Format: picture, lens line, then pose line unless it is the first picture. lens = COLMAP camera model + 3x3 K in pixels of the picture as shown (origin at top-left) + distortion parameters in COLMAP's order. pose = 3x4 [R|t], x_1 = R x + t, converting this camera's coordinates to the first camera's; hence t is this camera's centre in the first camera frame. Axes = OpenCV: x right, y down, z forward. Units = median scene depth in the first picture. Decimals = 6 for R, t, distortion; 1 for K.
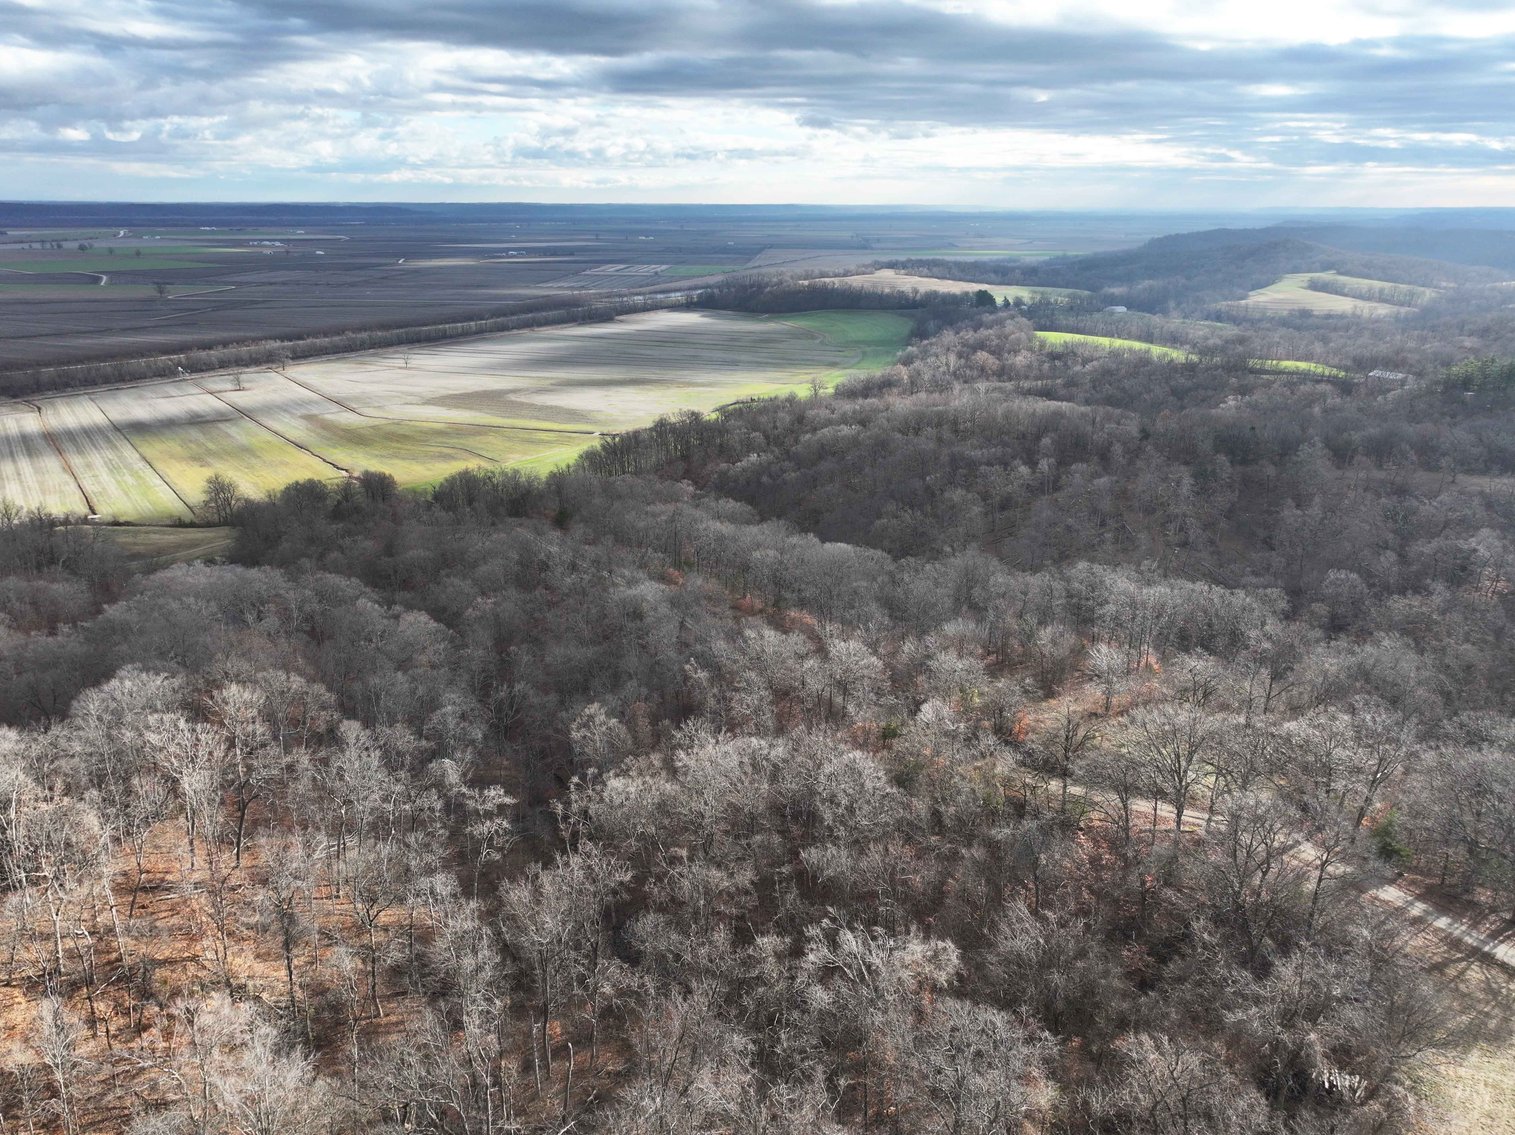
lens RADIAL K [[727.6, 0, 590.8], [0, 727.6, 438.6], [0, 0, 1]] dist [0.007090, 0.001621]
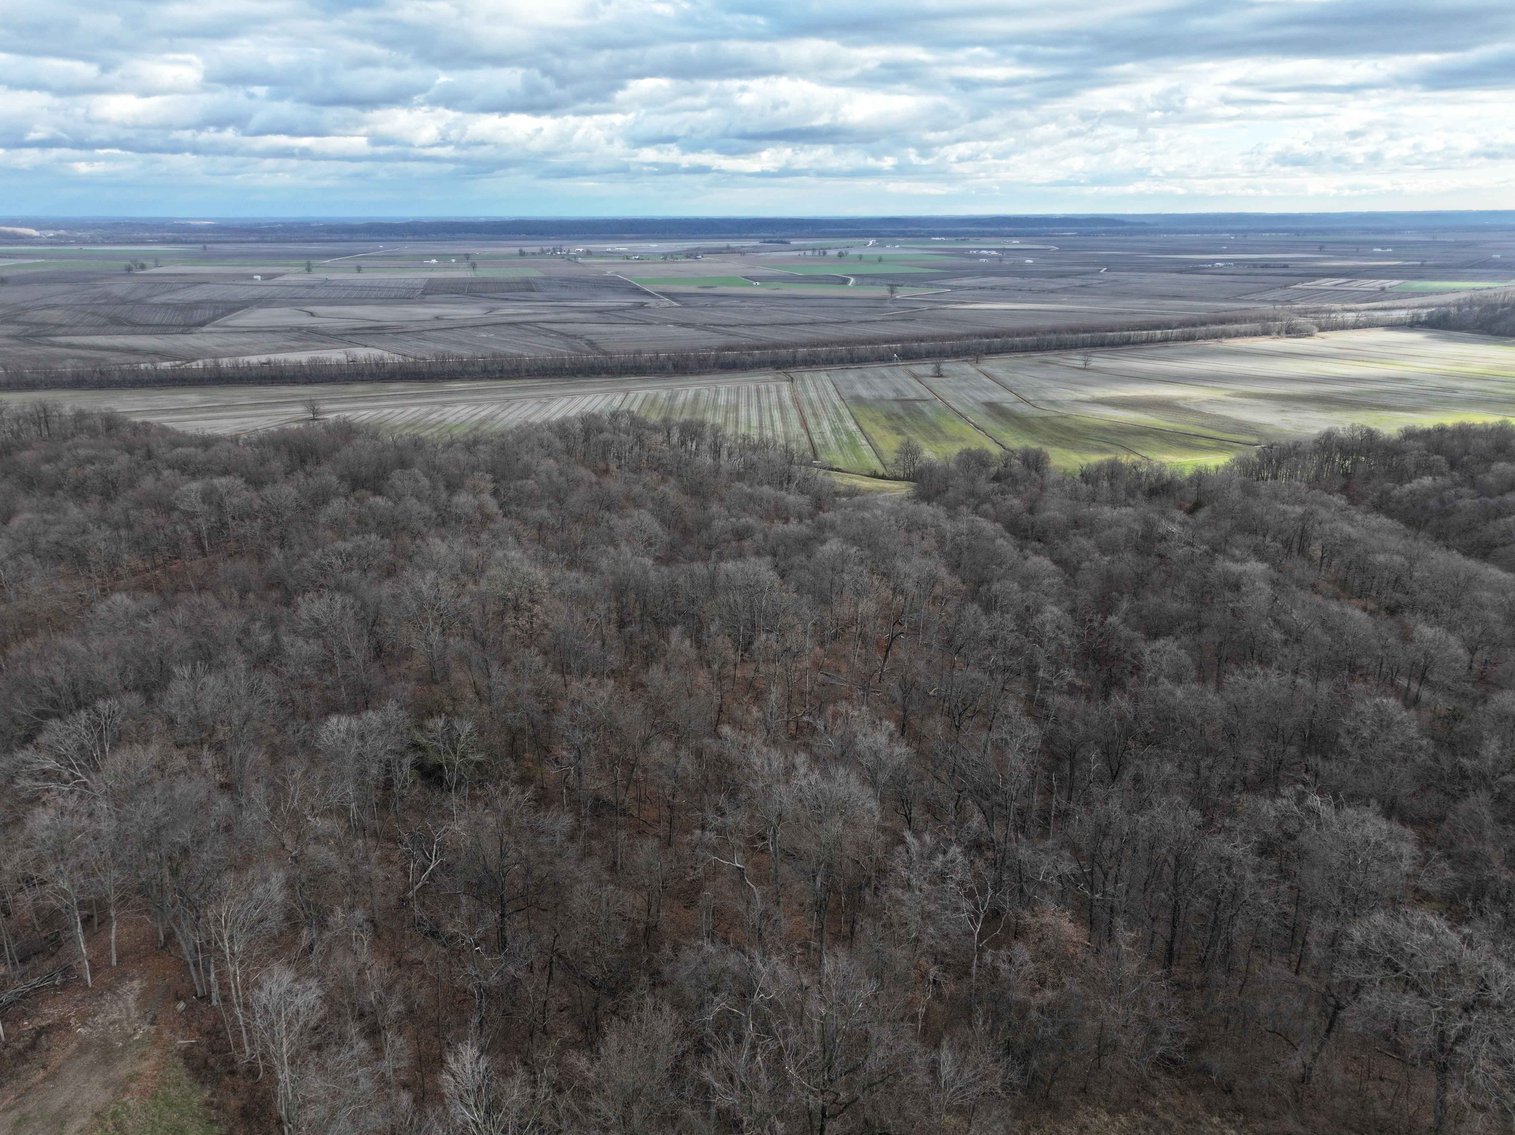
lens RADIAL K [[1092.3, 0, 749.6], [0, 1092.3, 559.1], [0, 0, 1]] dist [0.007225, 0.016864]
pose [[0.813772, 0.167549, -0.556509, 0.292064], [-0.176480, 0.983568, 0.038061, 0.207479], [0.553741, 0.067240, 0.829969, -0.593507]]
